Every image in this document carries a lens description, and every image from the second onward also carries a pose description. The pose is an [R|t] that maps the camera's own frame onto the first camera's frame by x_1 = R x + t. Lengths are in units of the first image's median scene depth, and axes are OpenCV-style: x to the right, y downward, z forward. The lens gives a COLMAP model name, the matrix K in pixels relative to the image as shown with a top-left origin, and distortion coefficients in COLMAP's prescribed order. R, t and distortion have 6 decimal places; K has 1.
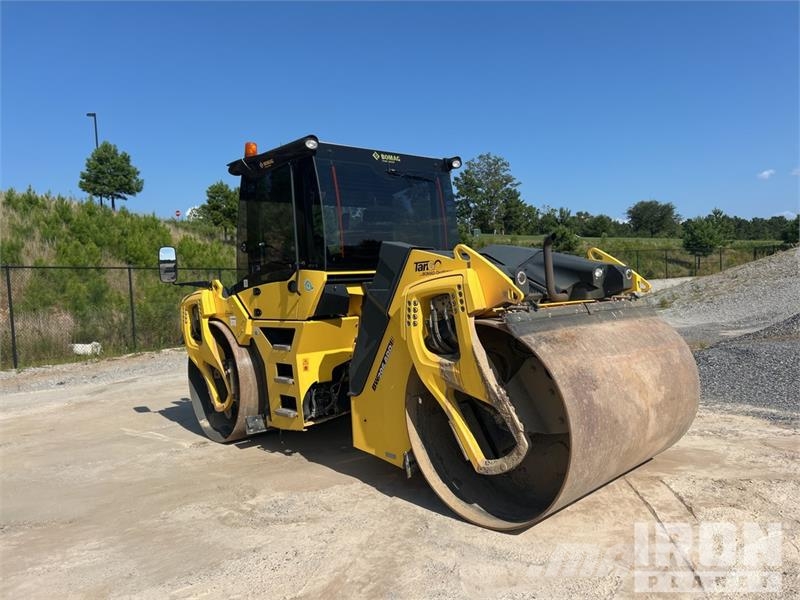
lens RADIAL K [[612.1, 0, 400.0], [0, 612.1, 300.0], [0, 0, 1]] dist [0.063134, -0.080643]
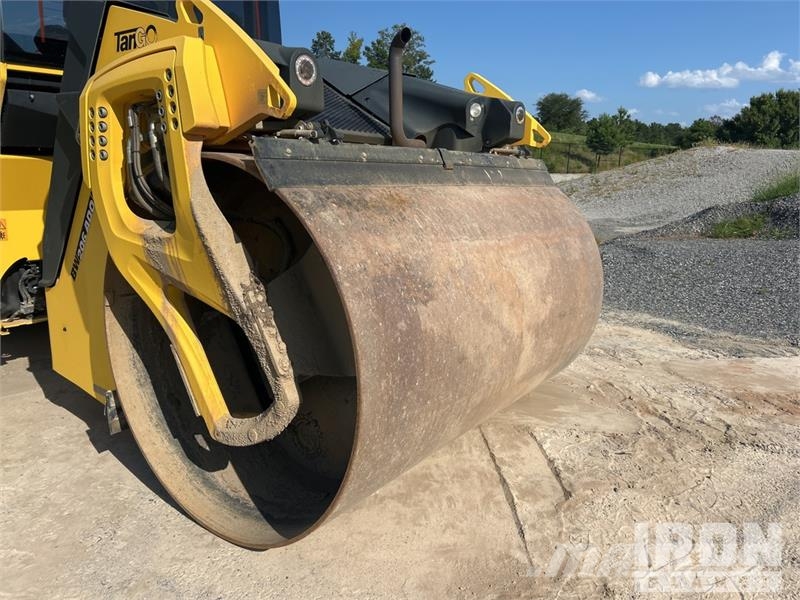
lens RADIAL K [[609.5, 0, 402.7], [0, 609.5, 297.7], [0, 0, 1]] dist [0.074520, -0.091351]
pose [[0.985664, 0.042808, 0.163201, 0.181998], [-0.072021, 0.981476, 0.177533, 0.044143], [-0.152579, -0.186741, 0.970488, 0.431728]]
